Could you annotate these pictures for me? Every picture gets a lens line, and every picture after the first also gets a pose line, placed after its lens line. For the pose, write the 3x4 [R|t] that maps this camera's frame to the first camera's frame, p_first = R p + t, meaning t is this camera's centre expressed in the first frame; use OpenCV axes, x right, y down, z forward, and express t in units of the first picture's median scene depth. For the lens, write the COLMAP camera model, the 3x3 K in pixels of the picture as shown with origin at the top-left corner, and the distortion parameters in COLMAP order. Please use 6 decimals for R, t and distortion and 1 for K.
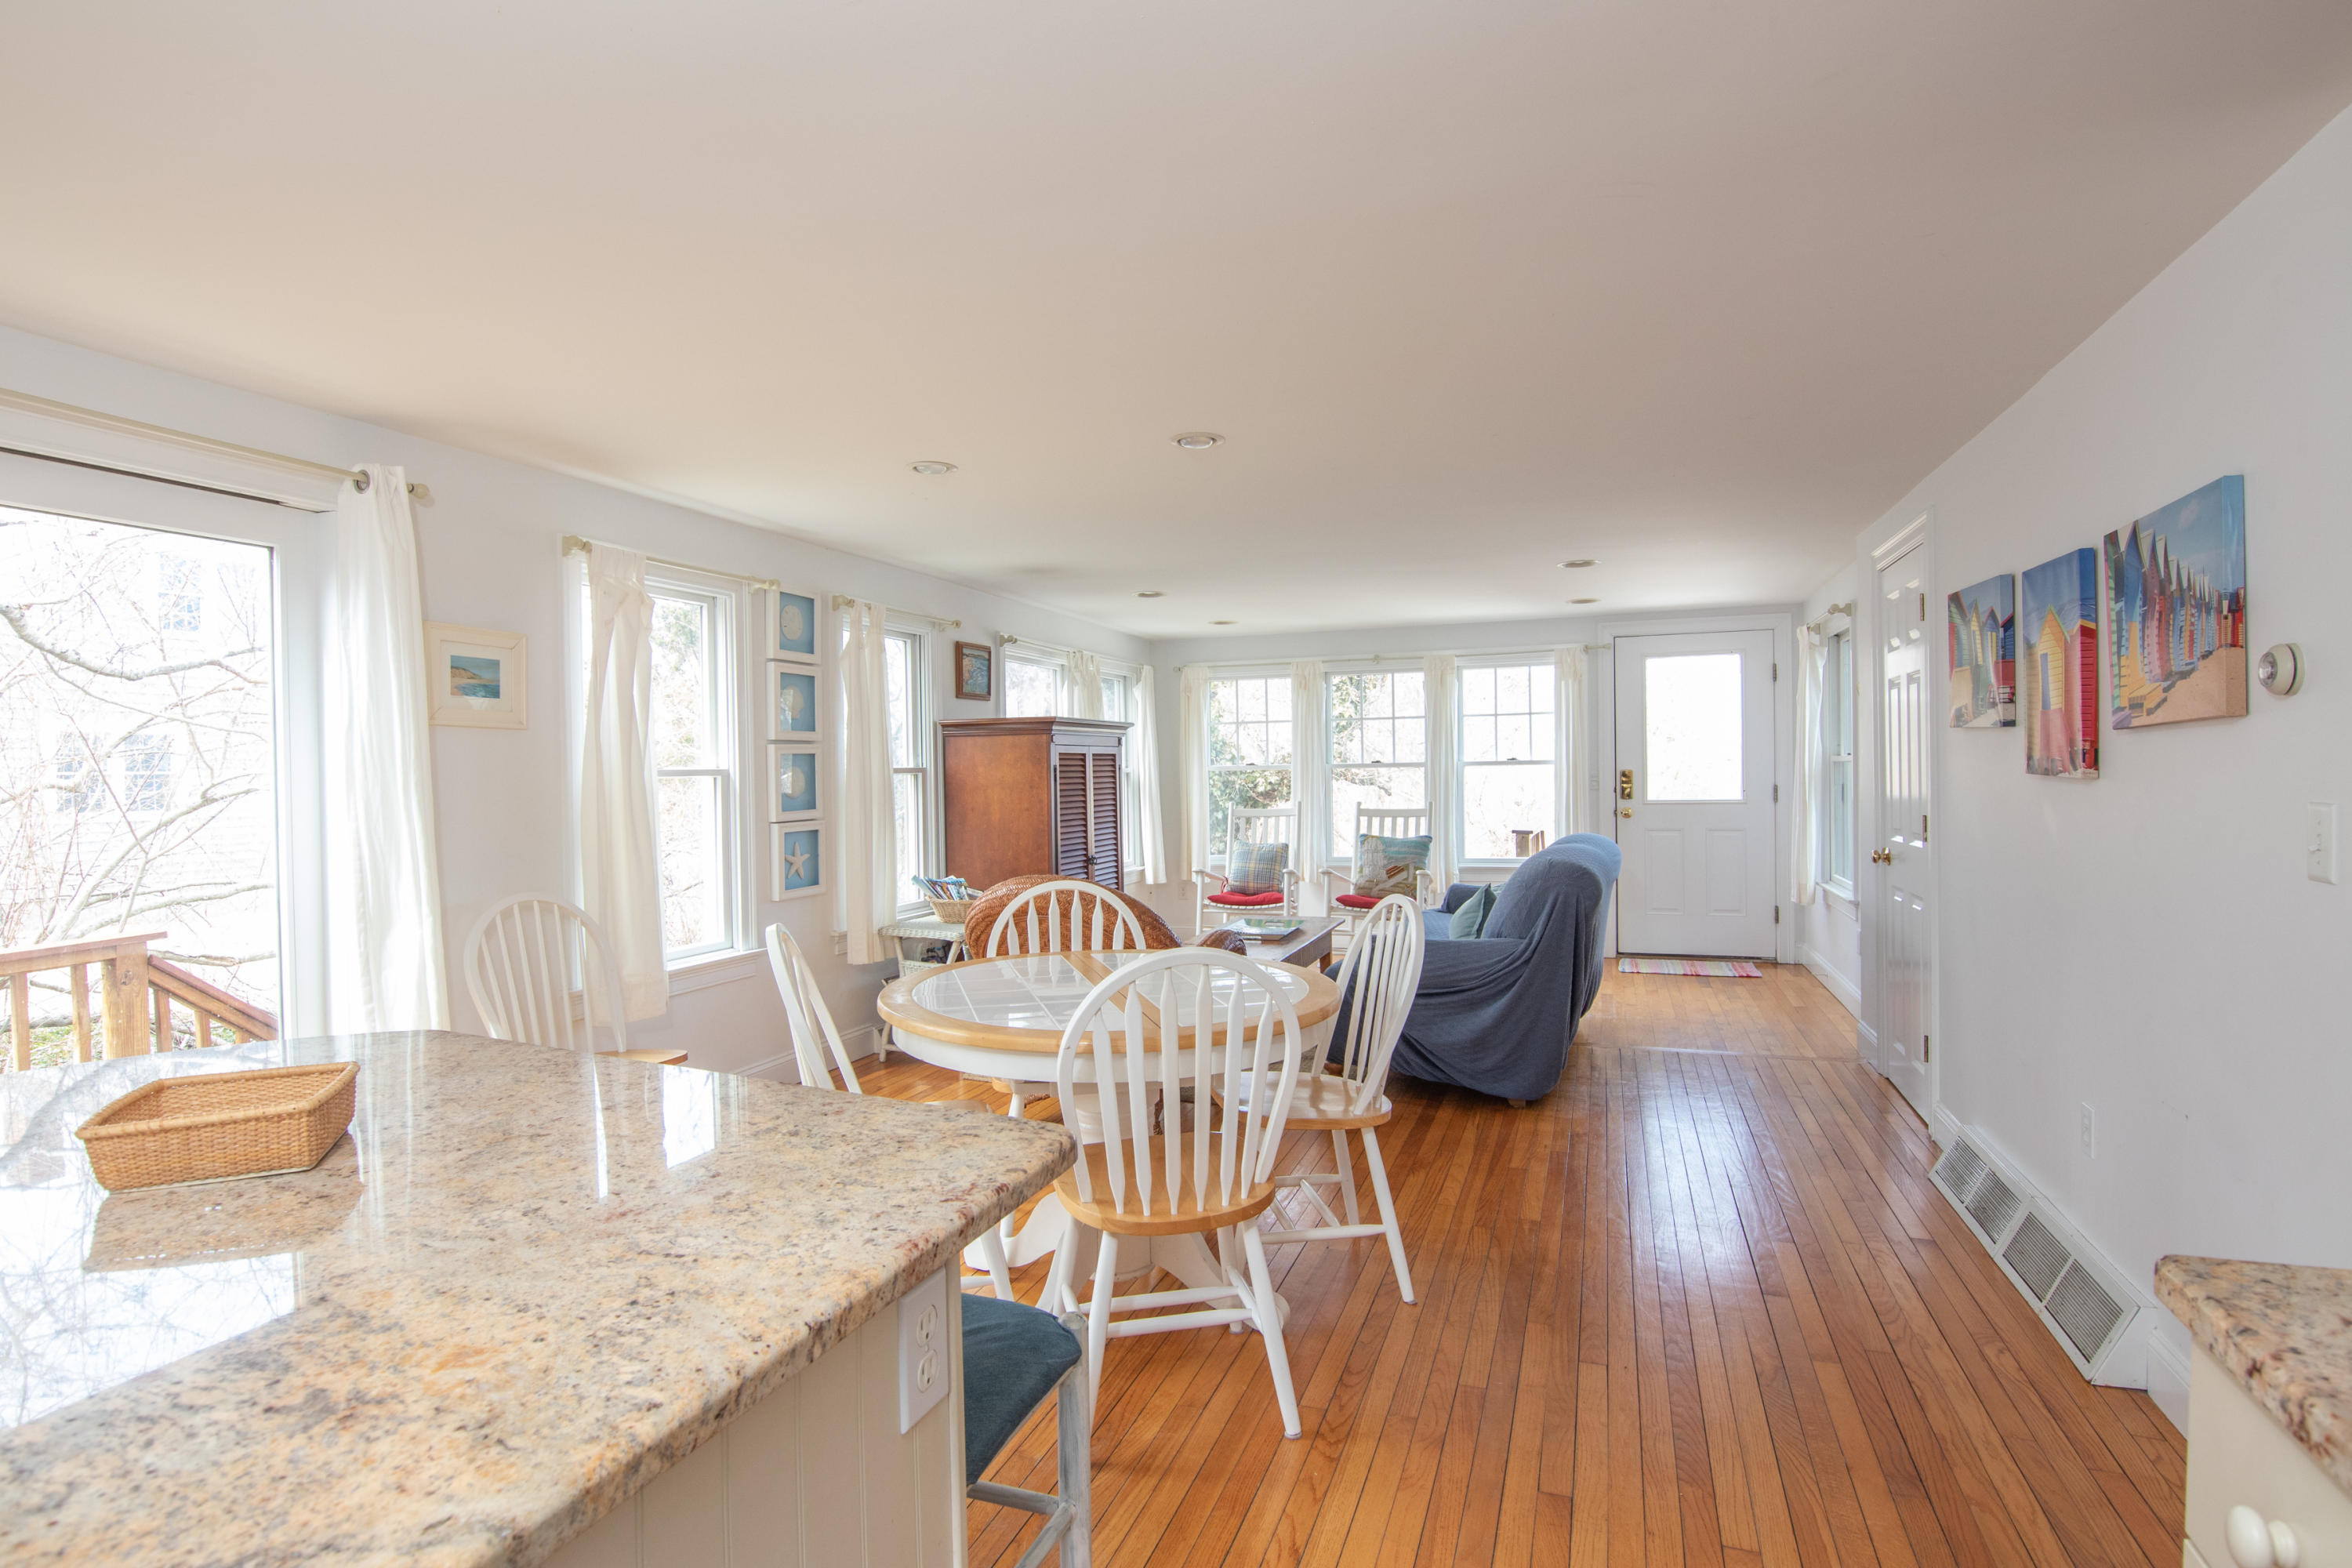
lens RADIAL K [[1193.1, 0, 1154.7], [0, 1193.1, 788.8], [0, 0, 1]] dist [-0.019627, -0.001653]
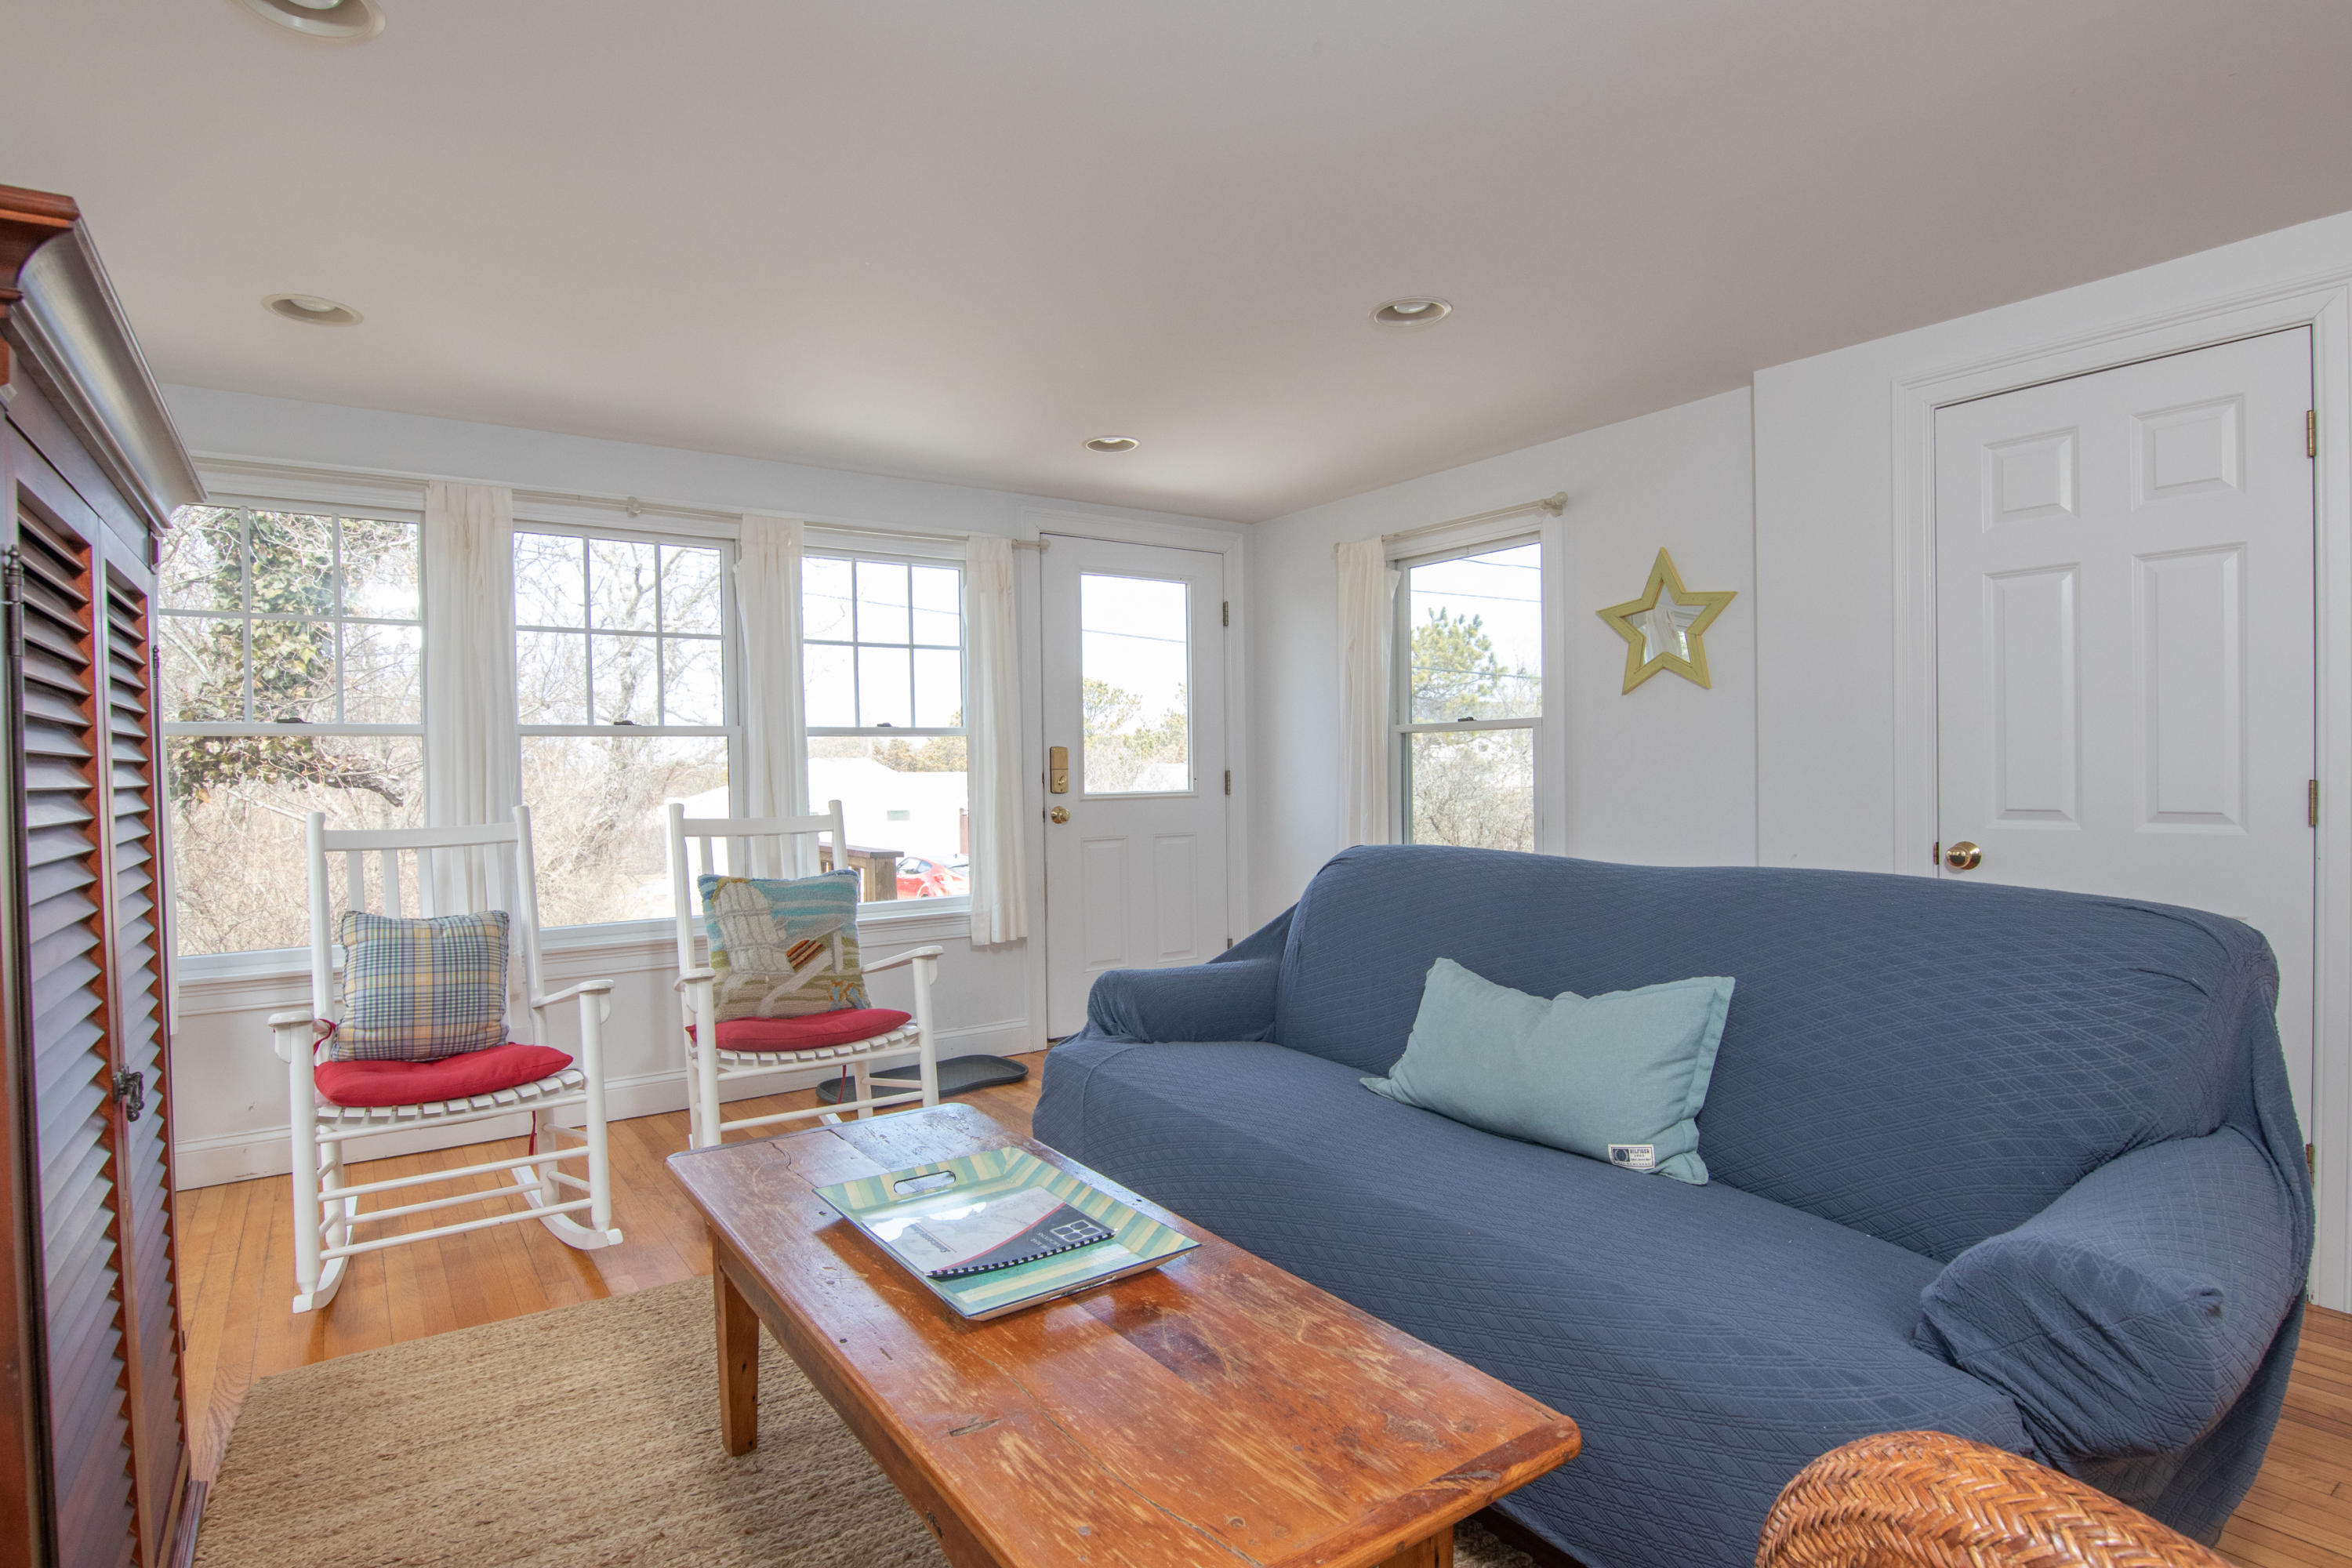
lens RADIAL K [[1193.1, 0, 1181.4], [0, 1193.1, 790.0], [0, 0, 1]] dist [-0.019627, -0.001653]
pose [[0.562664, -0.006708, 0.826659, -0.116215], [0.018713, 0.999814, -0.004624, 0.014488], [-0.826474, 0.018071, 0.562685, 0.777022]]
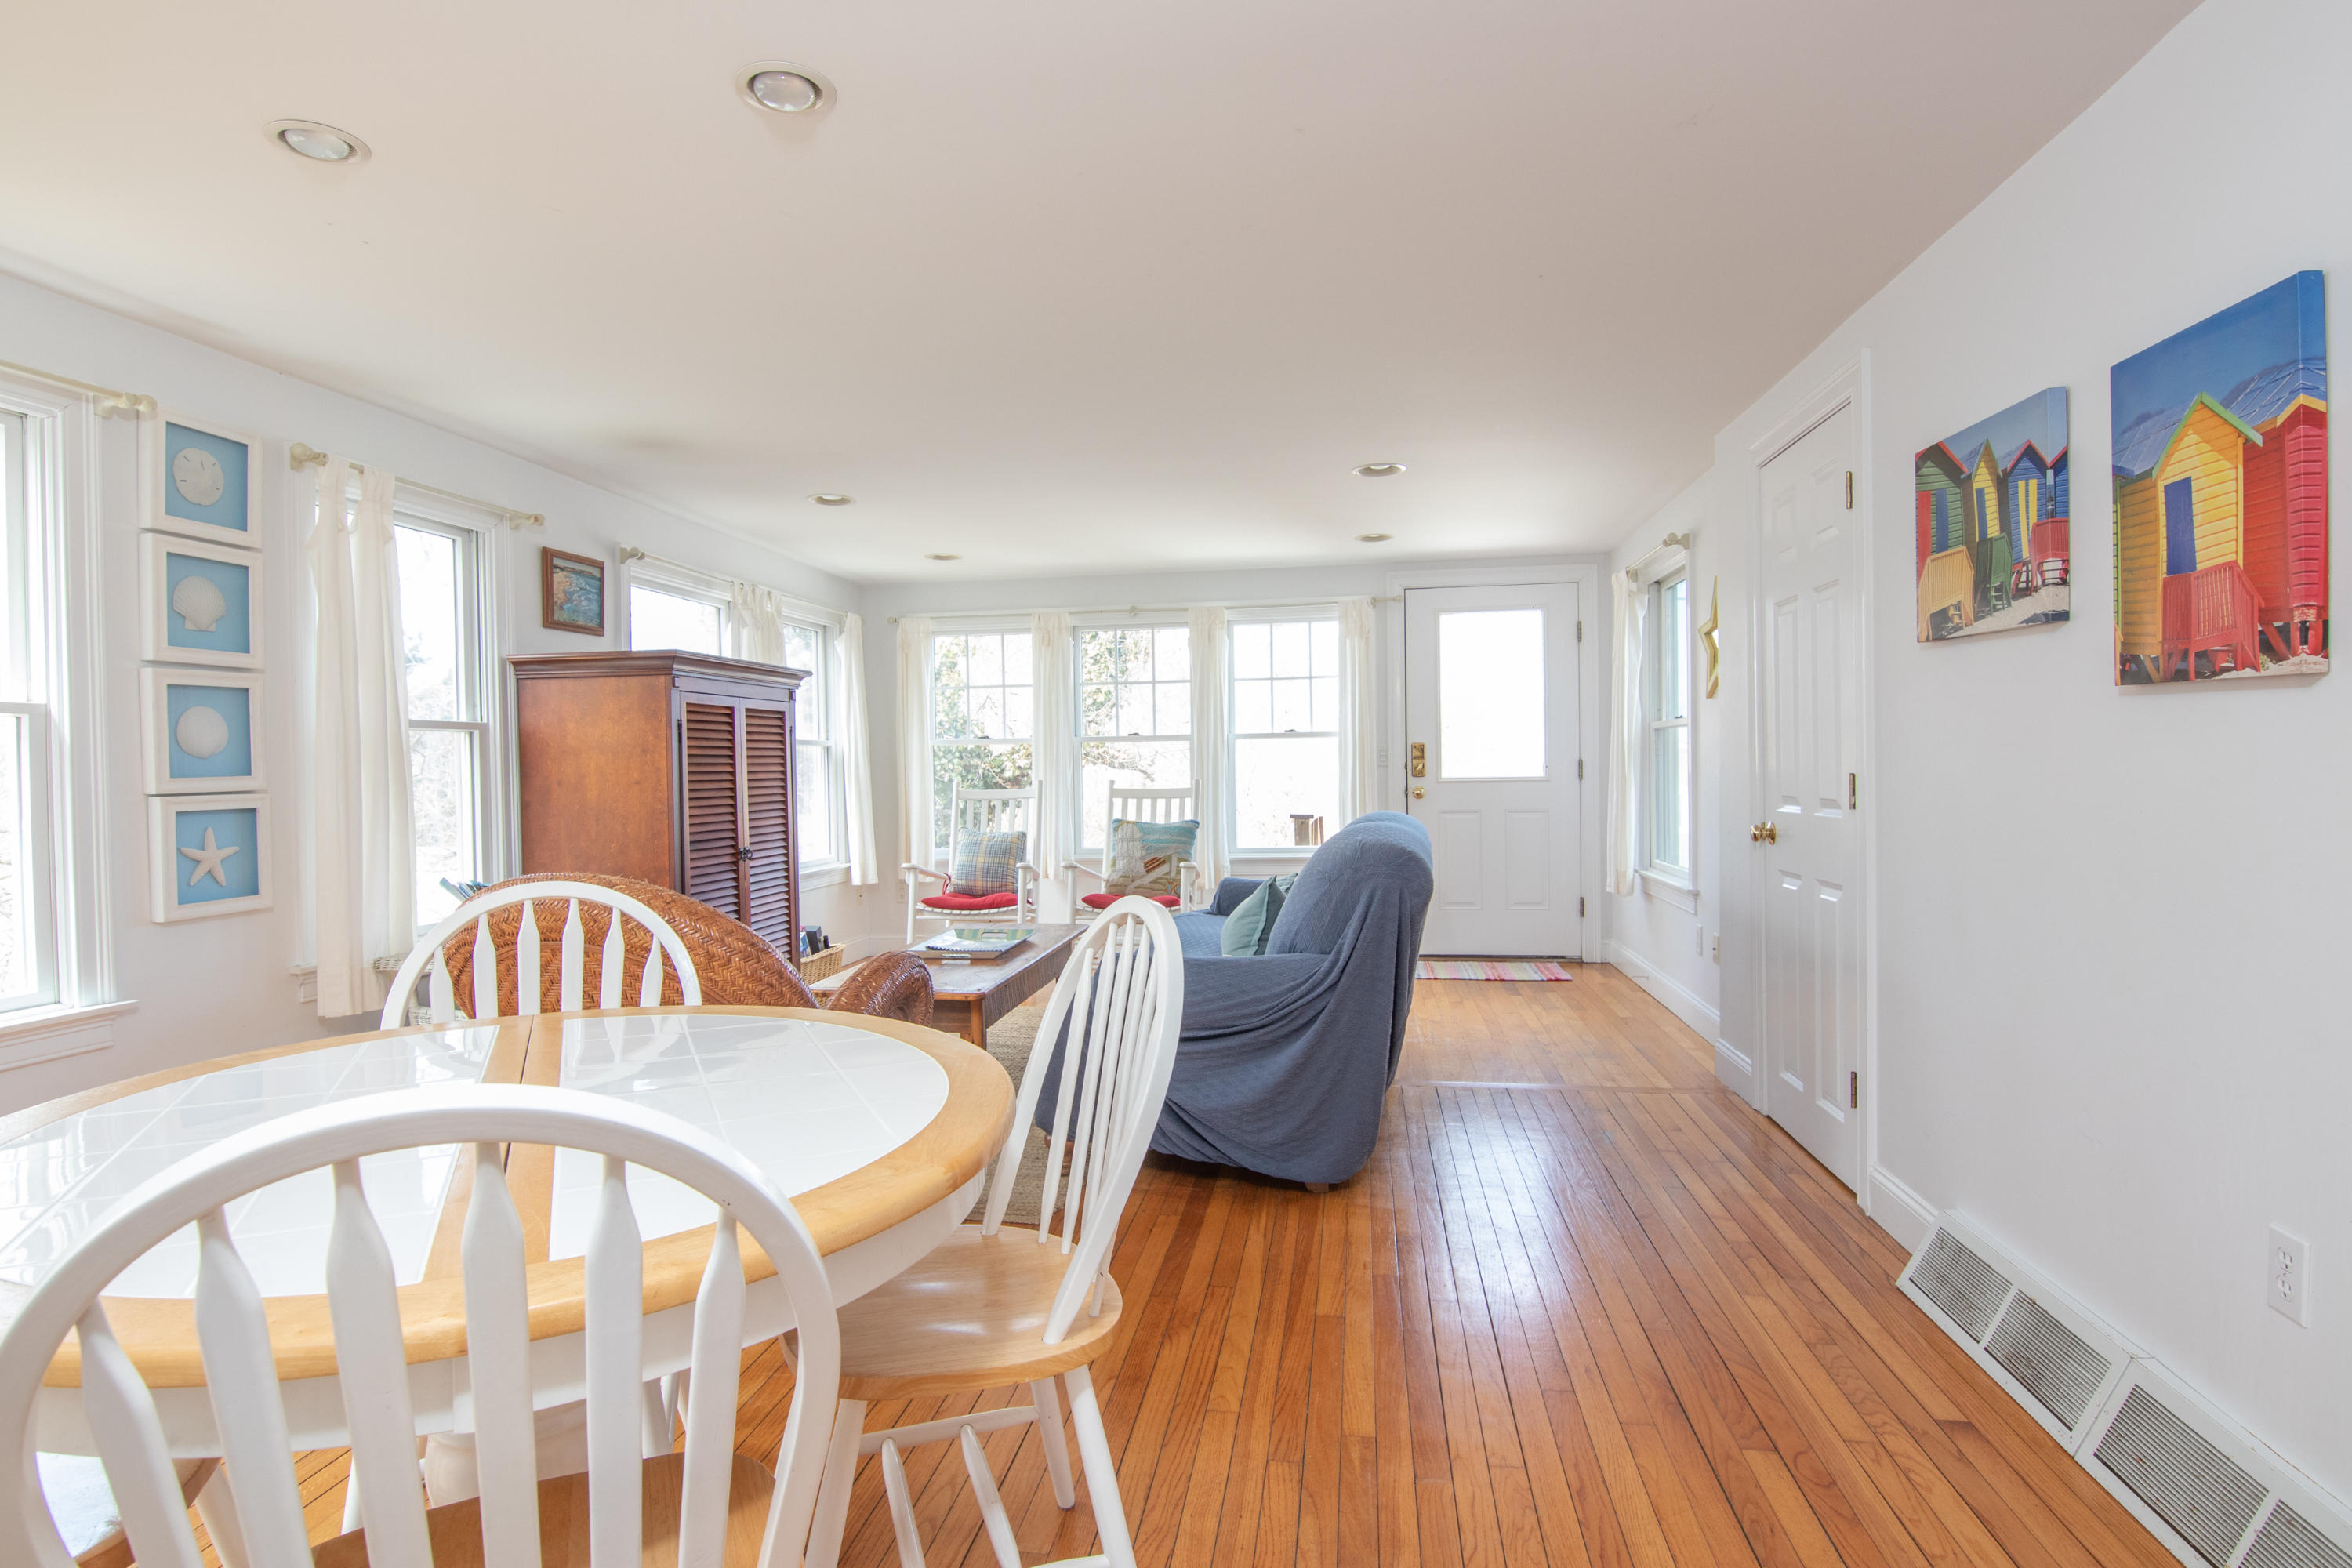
lens RADIAL K [[1193.1, 0, 1159.8], [0, 1193.1, 778.7], [0, 0, 1]] dist [-0.019627, -0.001653]
pose [[0.980990, -0.001031, 0.194057, 0.058015], [0.002470, 0.999971, -0.007170, 0.020570], [-0.194044, 0.007513, 0.980964, 0.245841]]
